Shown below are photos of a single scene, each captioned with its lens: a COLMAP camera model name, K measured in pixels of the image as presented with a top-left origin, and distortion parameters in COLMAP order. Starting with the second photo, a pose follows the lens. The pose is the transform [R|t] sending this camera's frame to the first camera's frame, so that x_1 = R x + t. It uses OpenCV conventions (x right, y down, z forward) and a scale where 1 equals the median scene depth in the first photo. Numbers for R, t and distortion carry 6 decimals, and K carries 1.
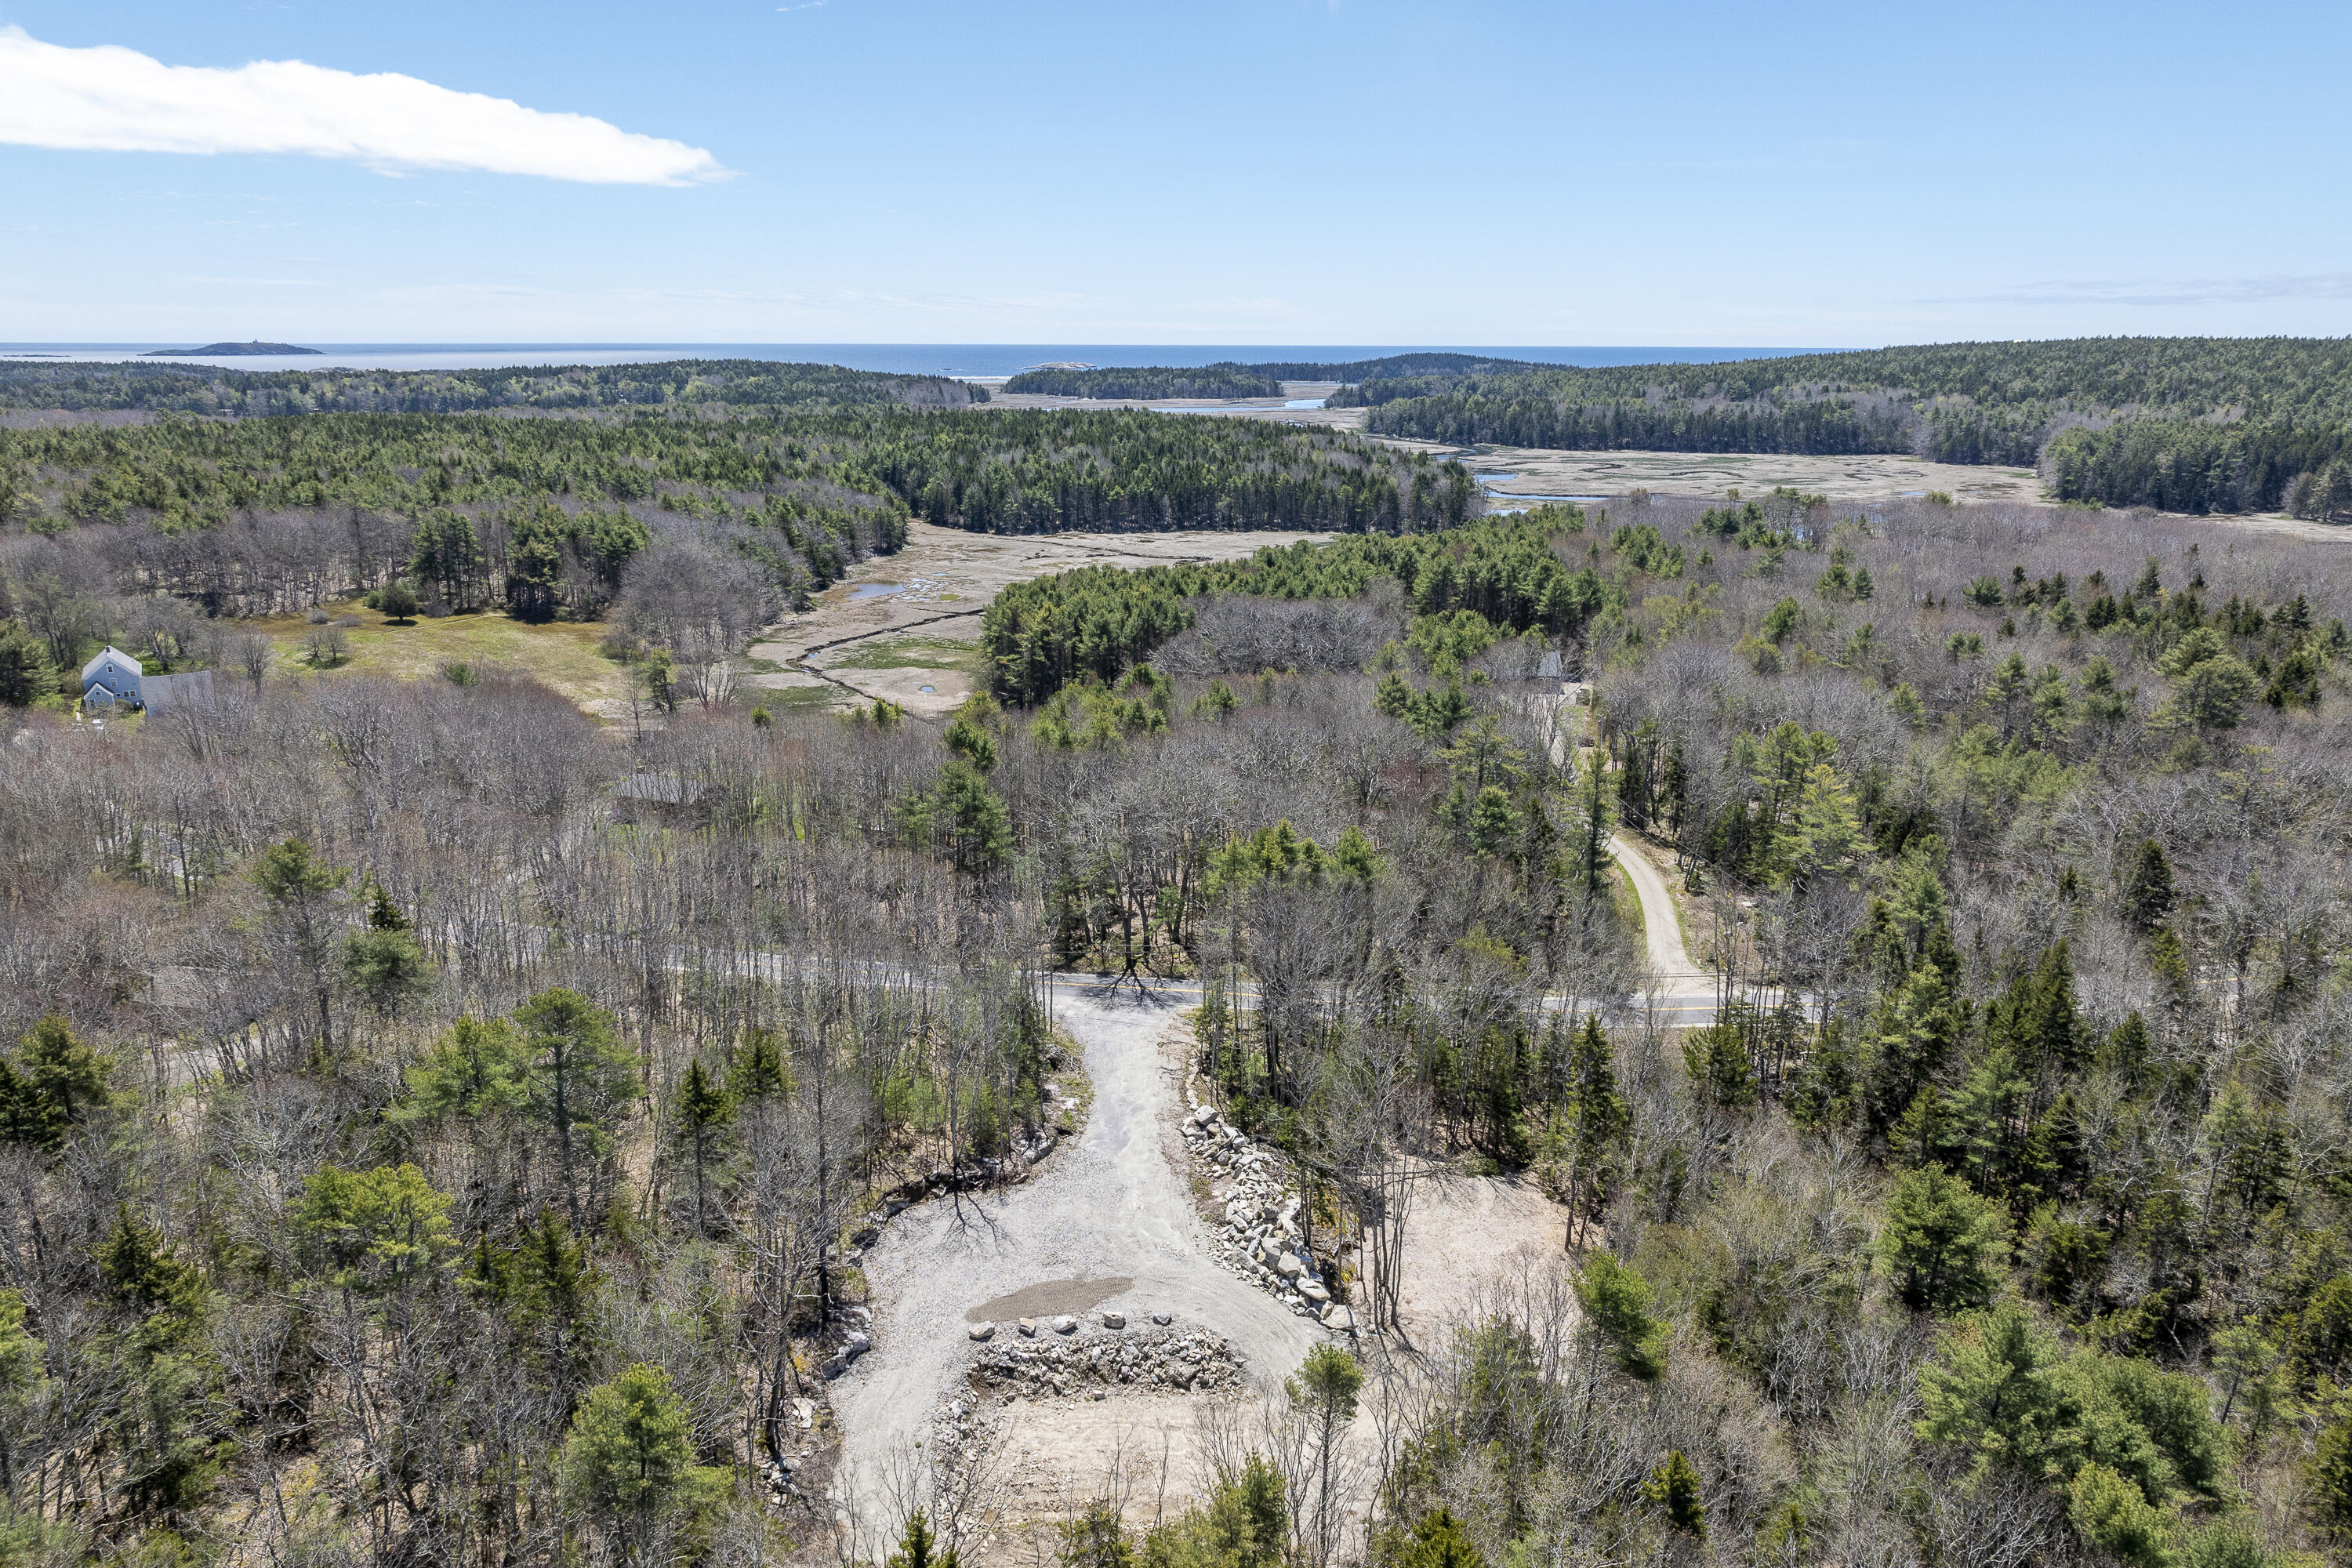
lens RADIAL K [[1628.1, 0, 1167.9], [0, 1628.1, 798.2], [0, 0, 1]] dist [0.002133, -0.006538]
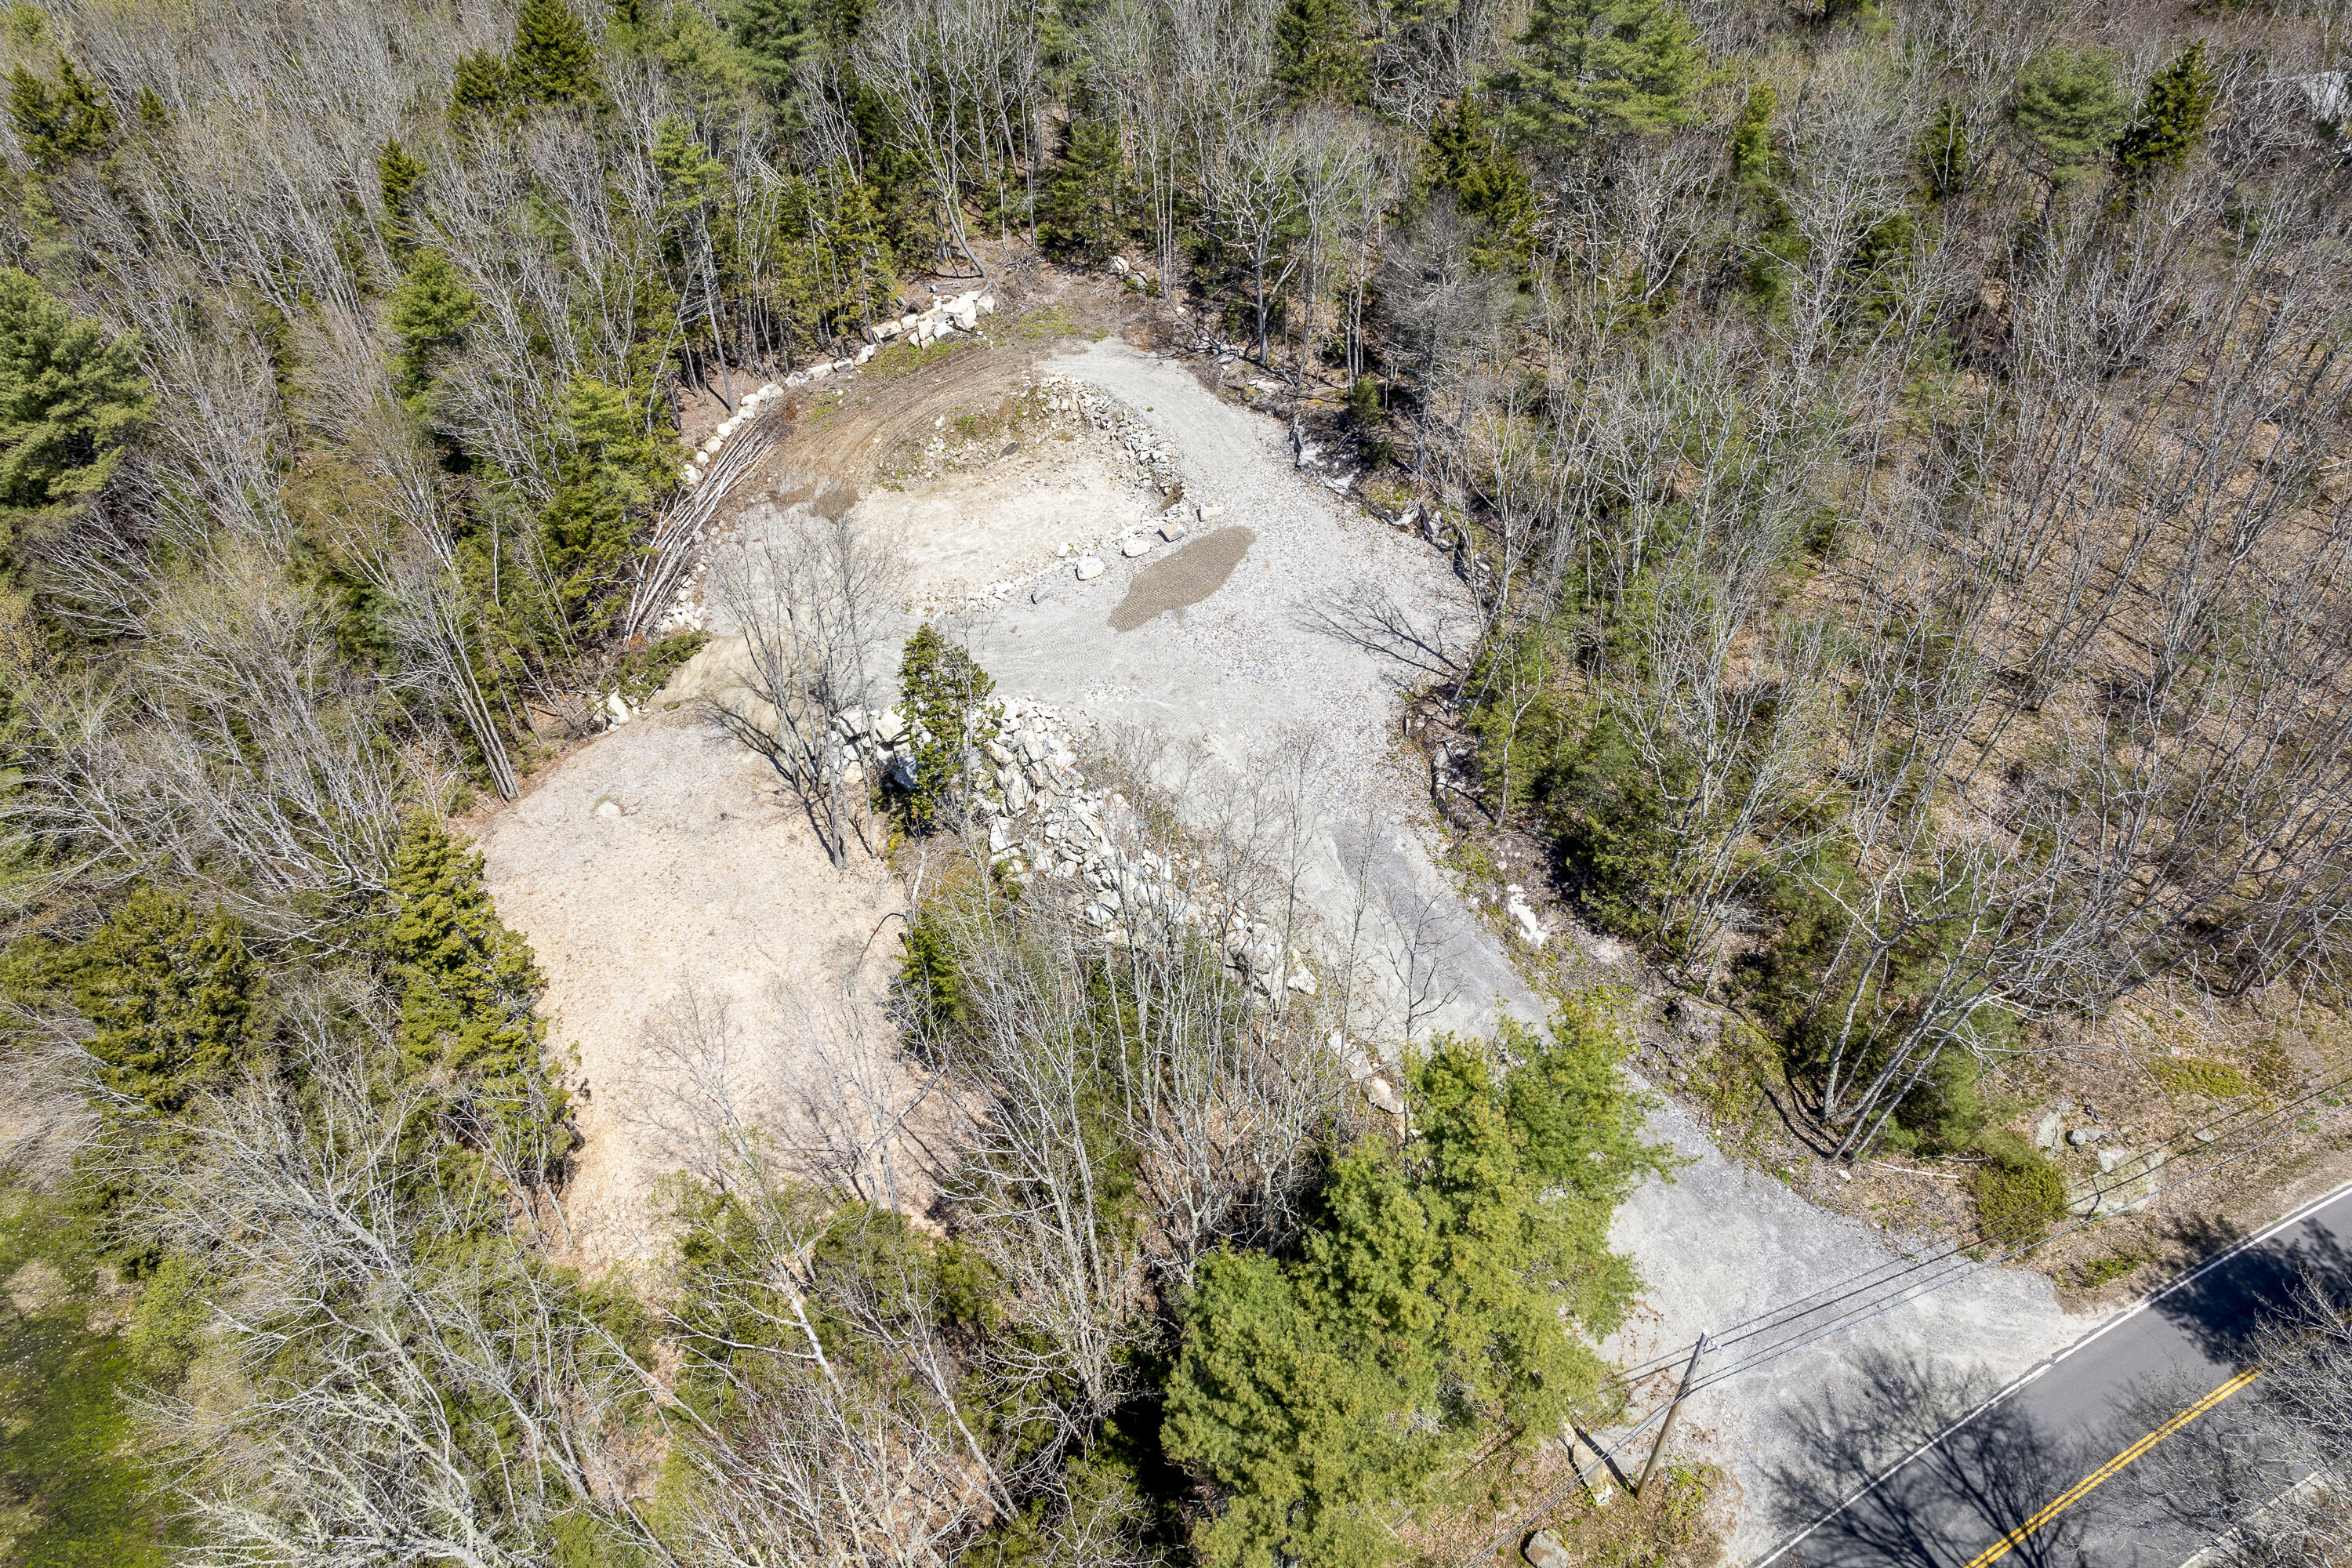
lens RADIAL K [[1628.1, 0, 1182.0], [0, 1628.1, 795.0], [0, 0, 1]] dist [0.002133, -0.006538]
pose [[-0.865743, 0.348104, -0.359600, 0.252139], [-0.133947, 0.531133, 0.836634, -0.305679], [0.482231, 0.772477, -0.413197, 1.380377]]
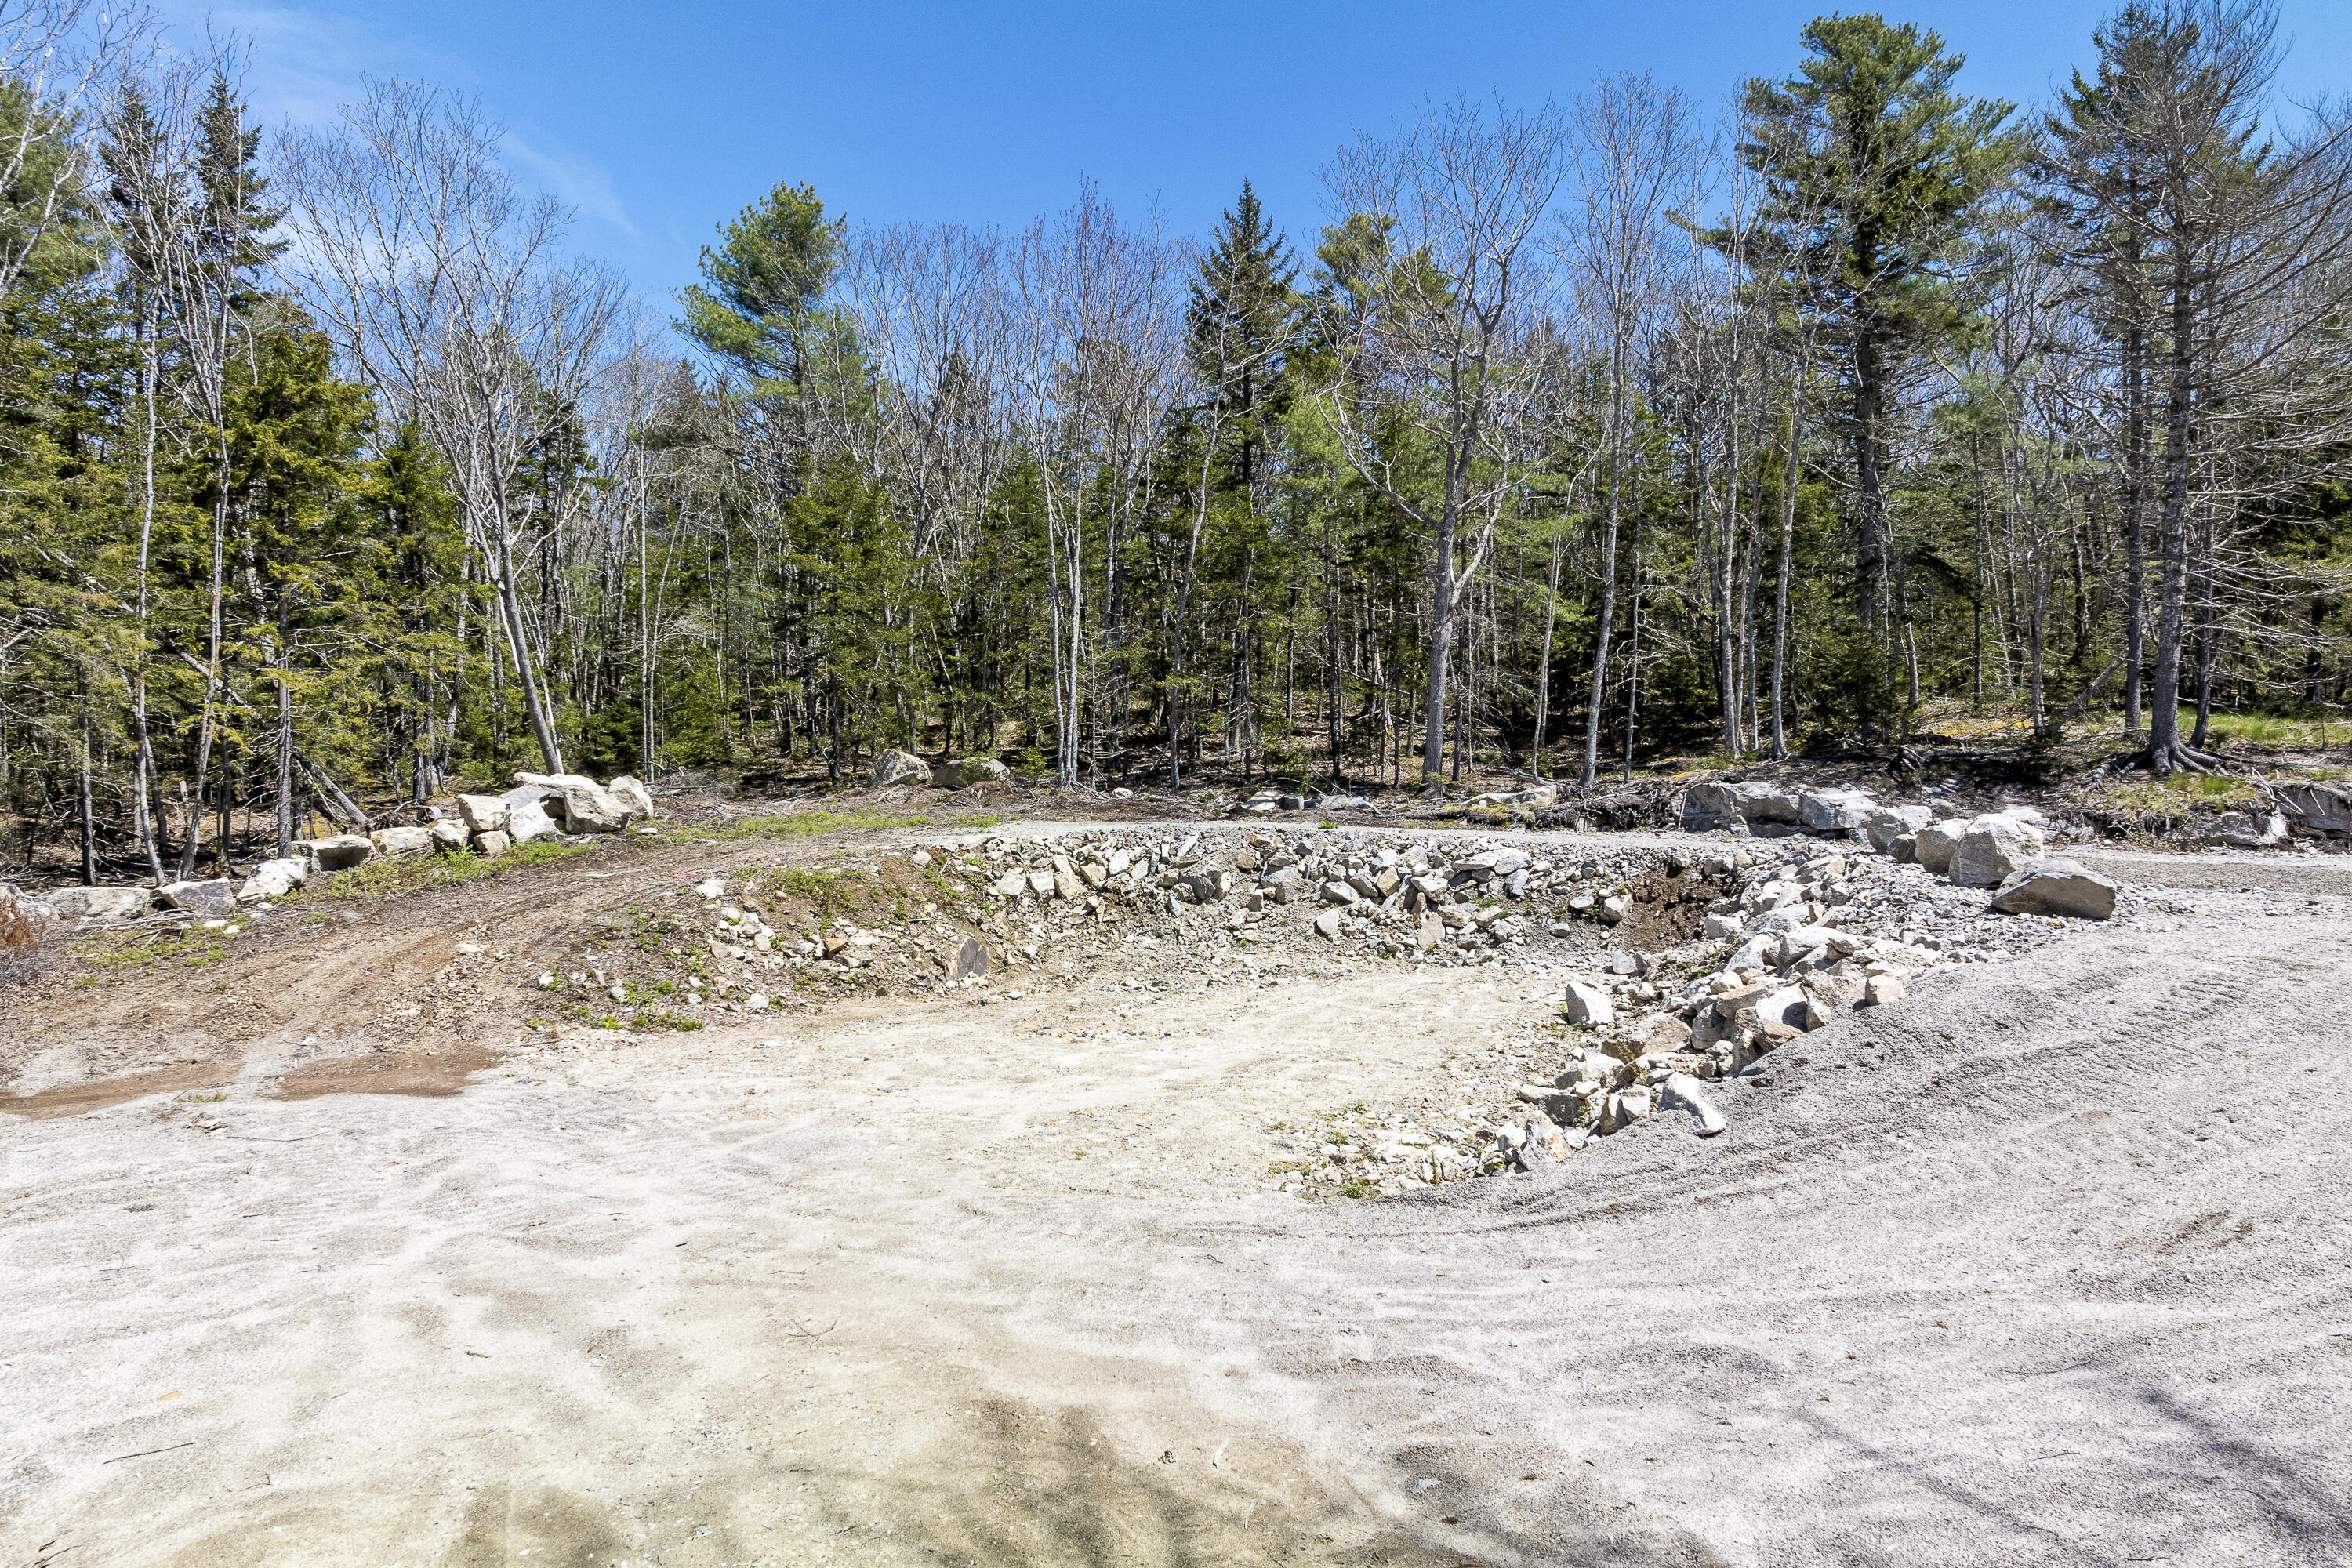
lens RADIAL K [[1628.1, 0, 1178.5], [0, 1628.1, 783.6], [0, 0, 1]] dist [0.002133, -0.006538]
pose [[-0.449941, -0.005979, -0.893038, 0.158871], [-0.241734, 0.963463, 0.115342, 0.296536], [0.859720, 0.267774, -0.434947, 0.945713]]
